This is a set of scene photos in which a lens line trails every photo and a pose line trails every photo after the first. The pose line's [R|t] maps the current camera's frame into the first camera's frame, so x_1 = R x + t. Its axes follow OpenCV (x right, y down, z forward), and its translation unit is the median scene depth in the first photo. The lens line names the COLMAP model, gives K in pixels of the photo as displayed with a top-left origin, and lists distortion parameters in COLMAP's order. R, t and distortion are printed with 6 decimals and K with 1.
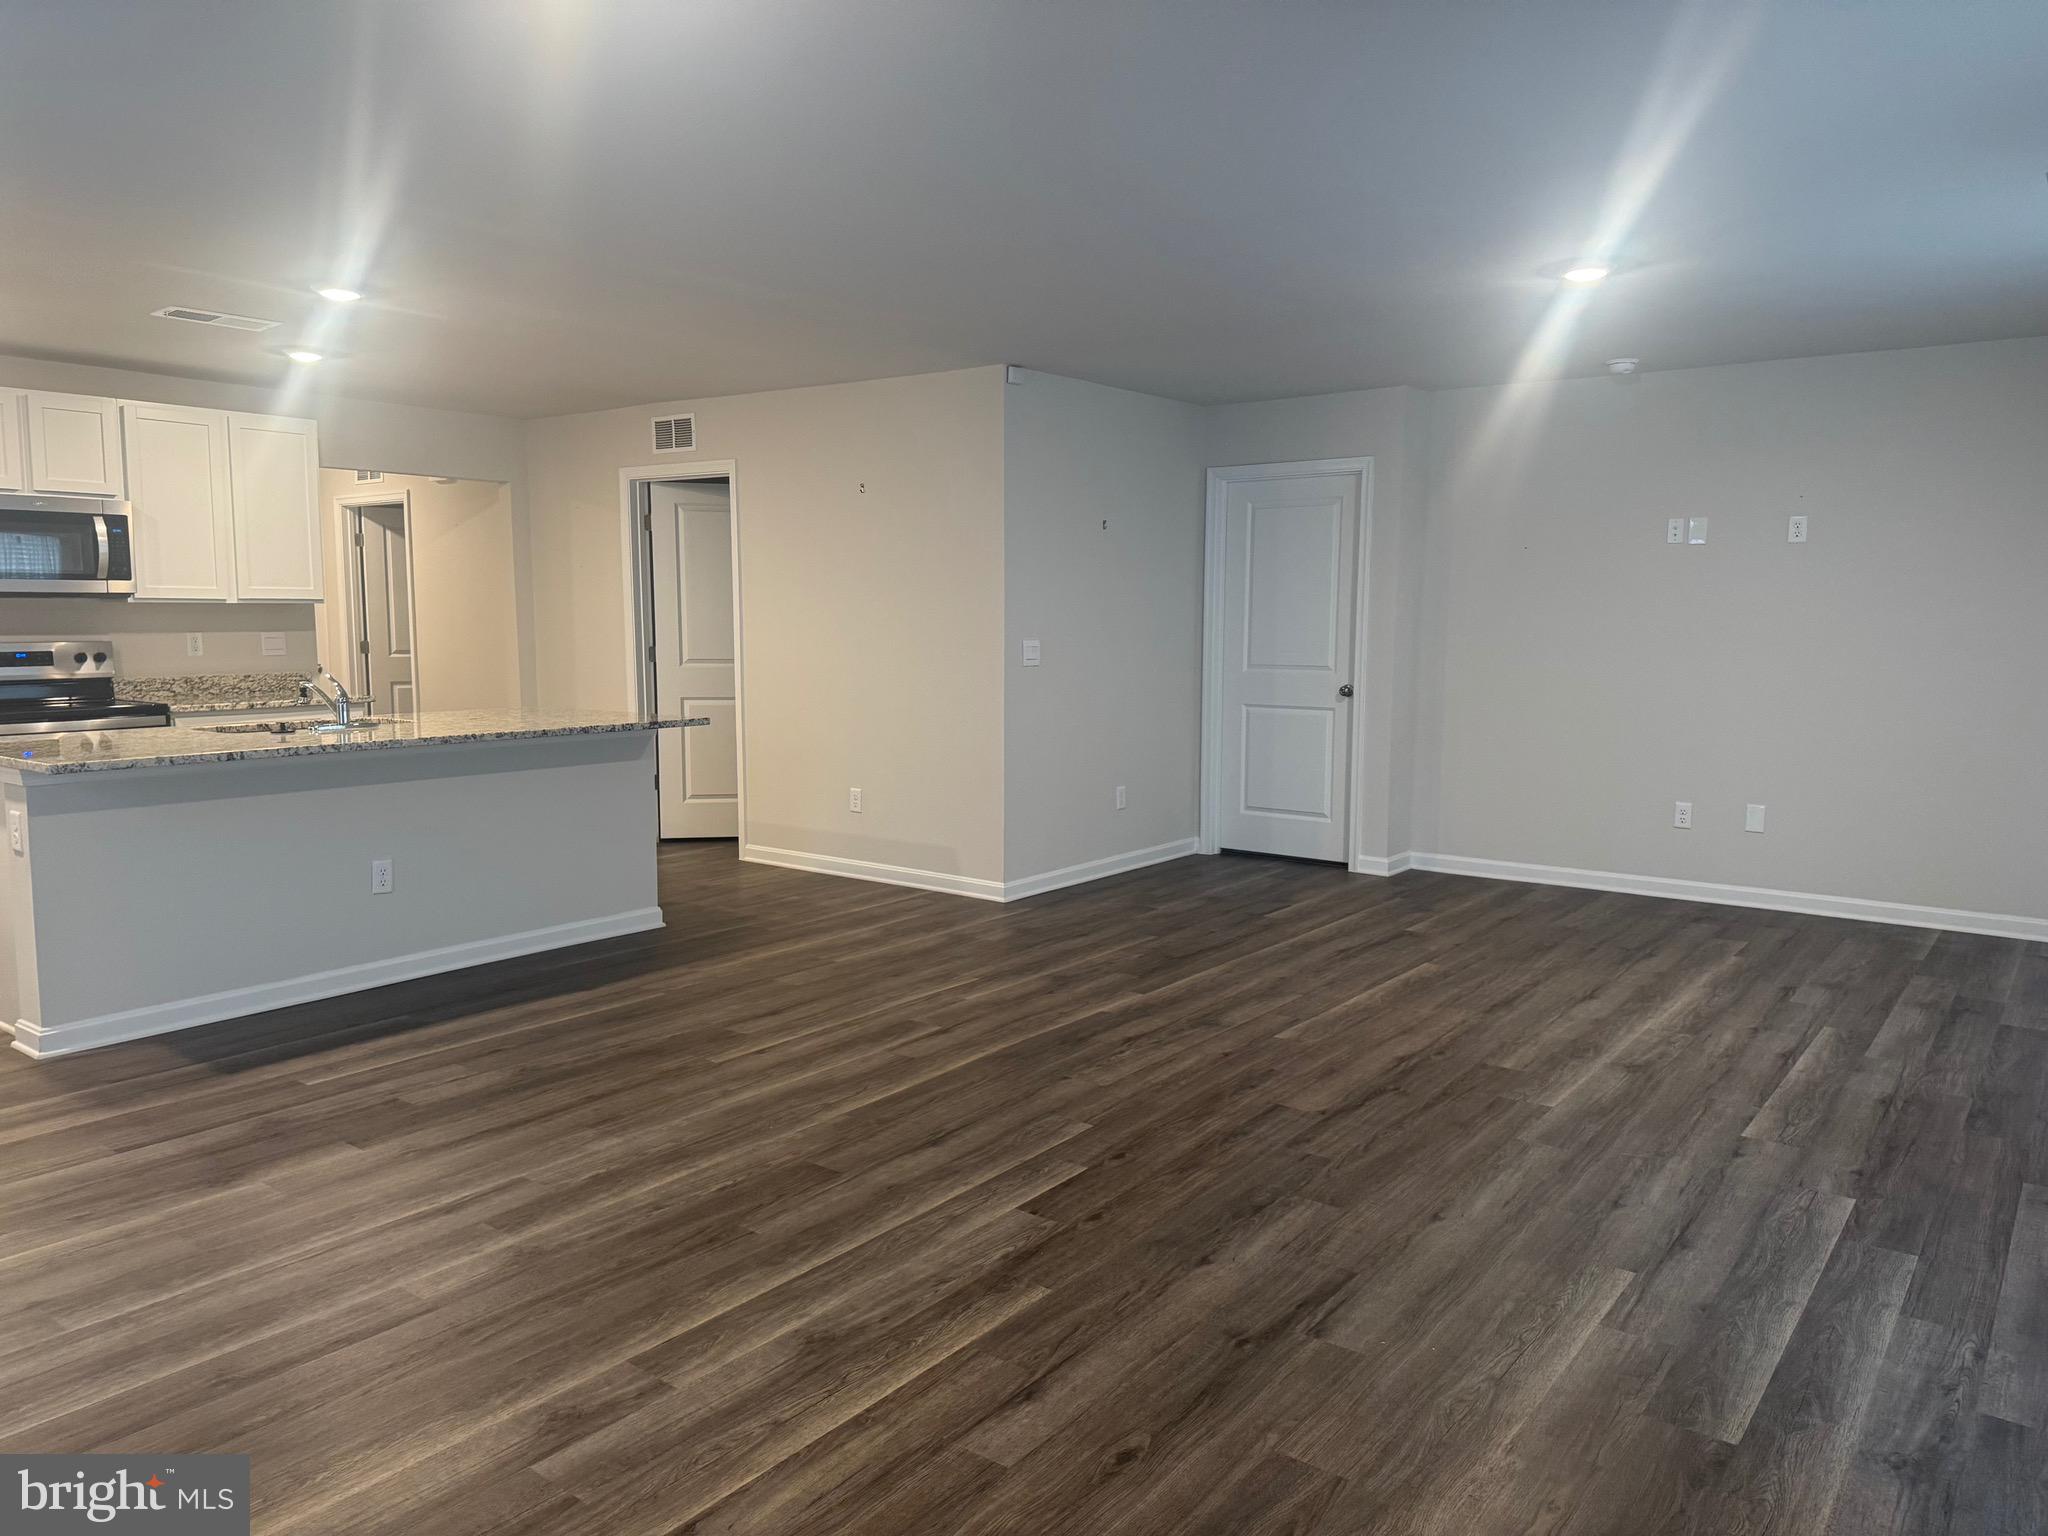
lens RADIAL K [[1442.5, 0, 1019.9], [0, 1442.5, 767.9], [0, 0, 1]] dist [0.060049, -0.067659]
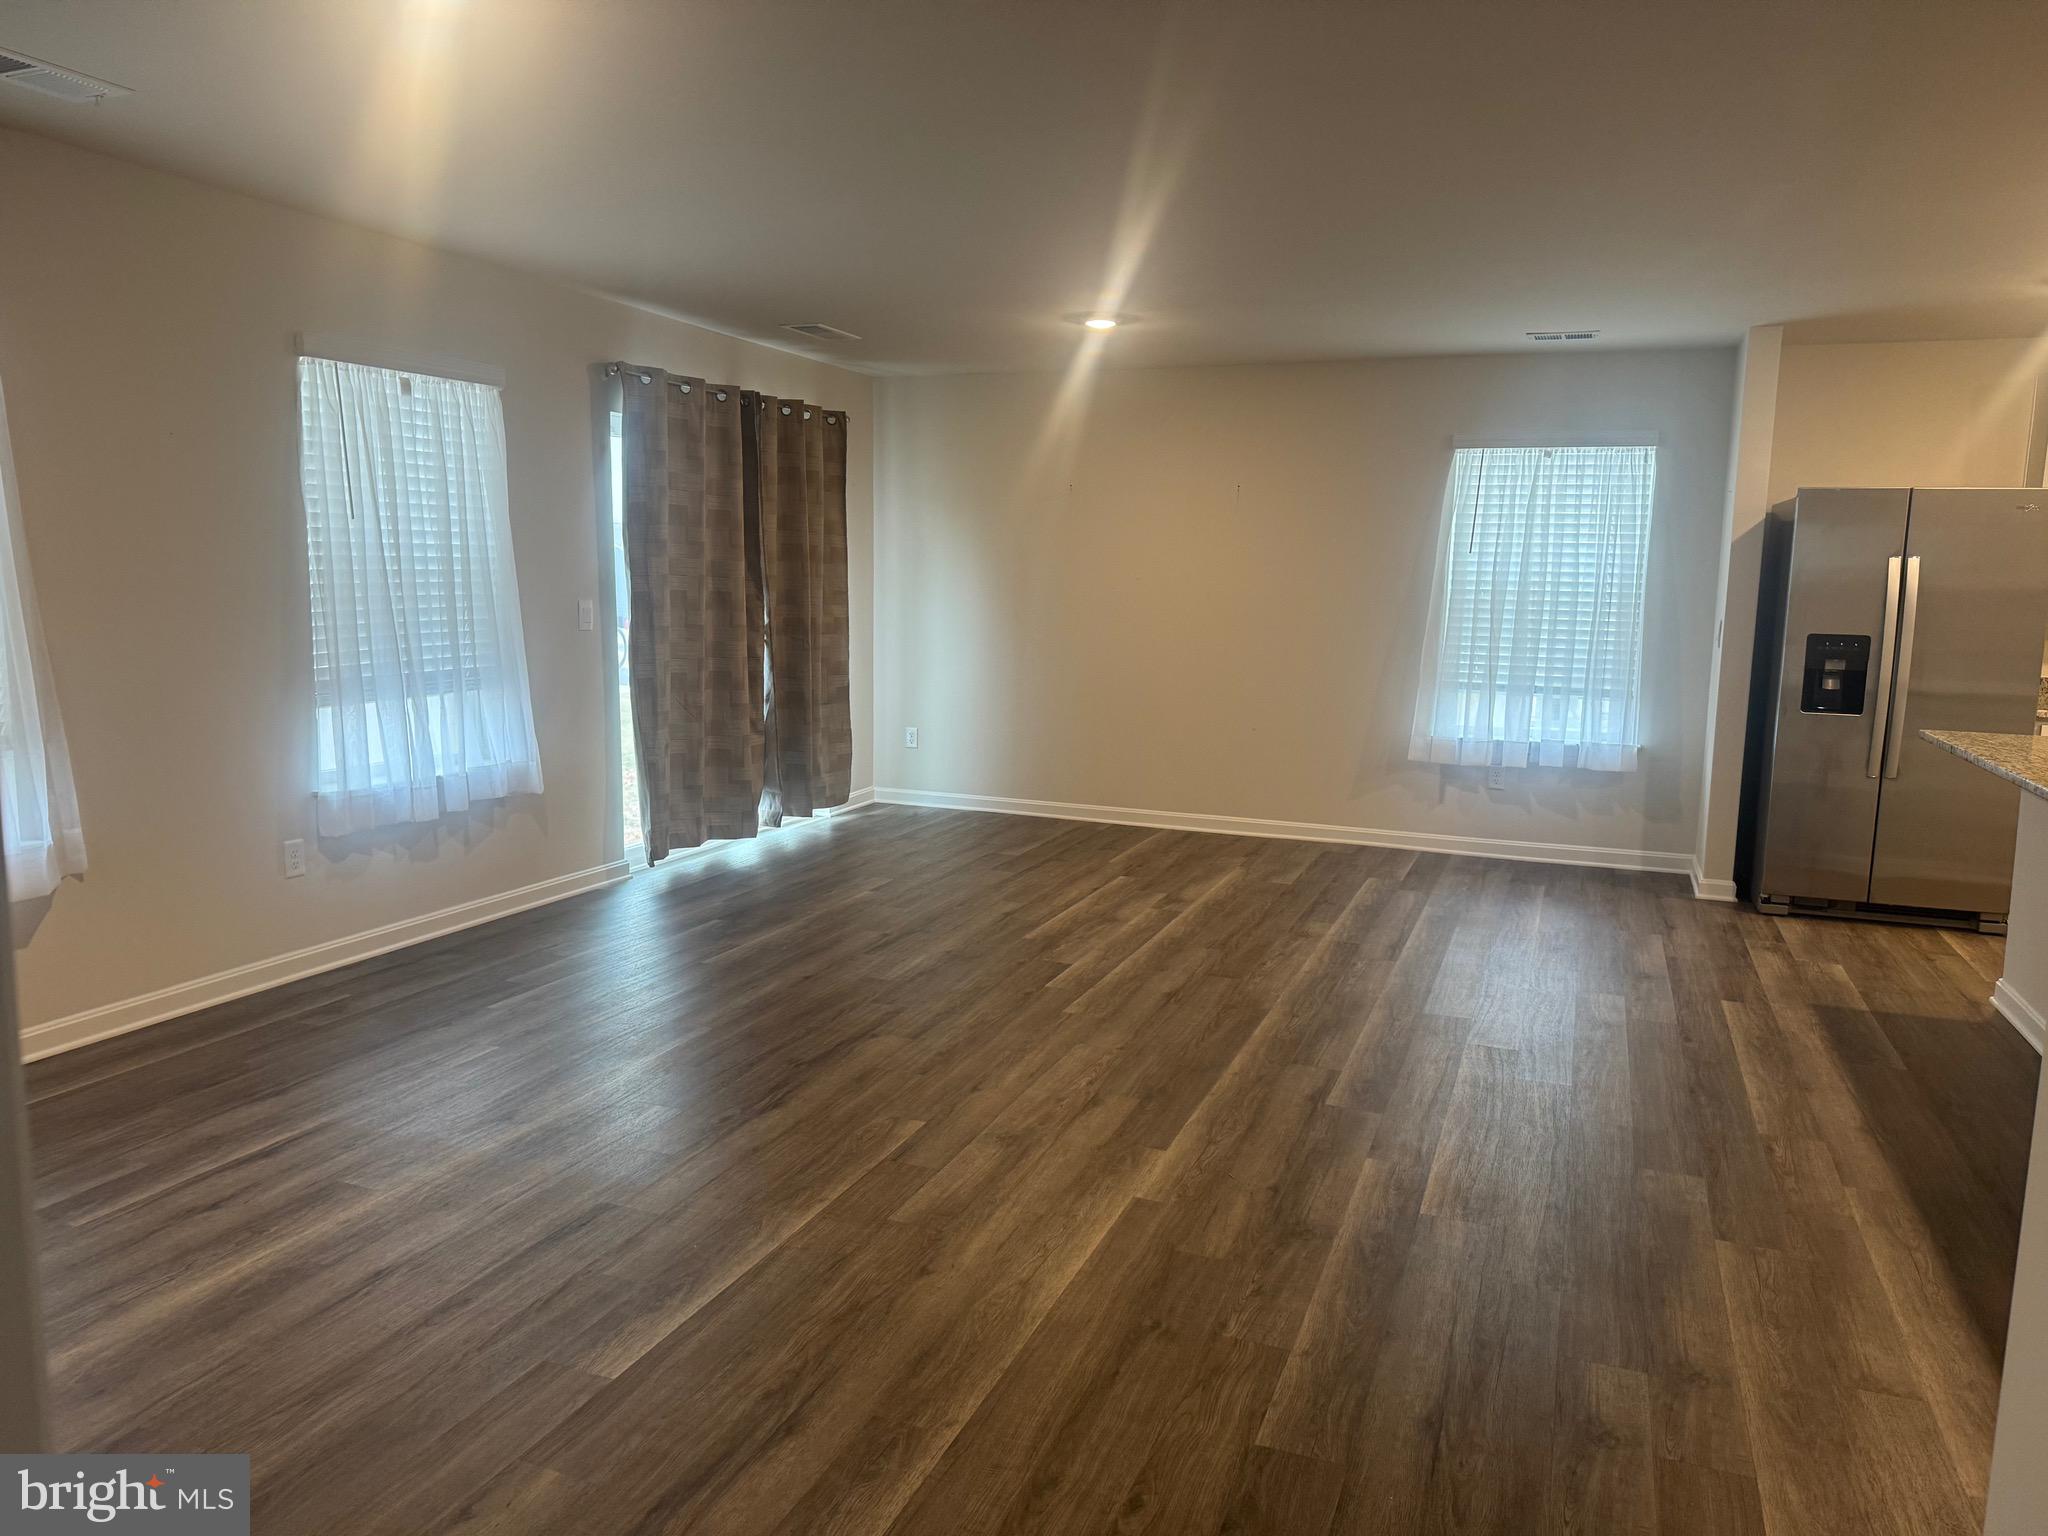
lens RADIAL K [[1442.5, 0, 1021.9], [0, 1442.5, 769.8], [0, 0, 1]] dist [0.060049, -0.067659]
pose [[-0.961685, 0.014690, -0.273763, 0.373389], [-0.052912, 0.969844, 0.237913, -0.212723], [0.269002, 0.243283, -0.931907, 1.879128]]
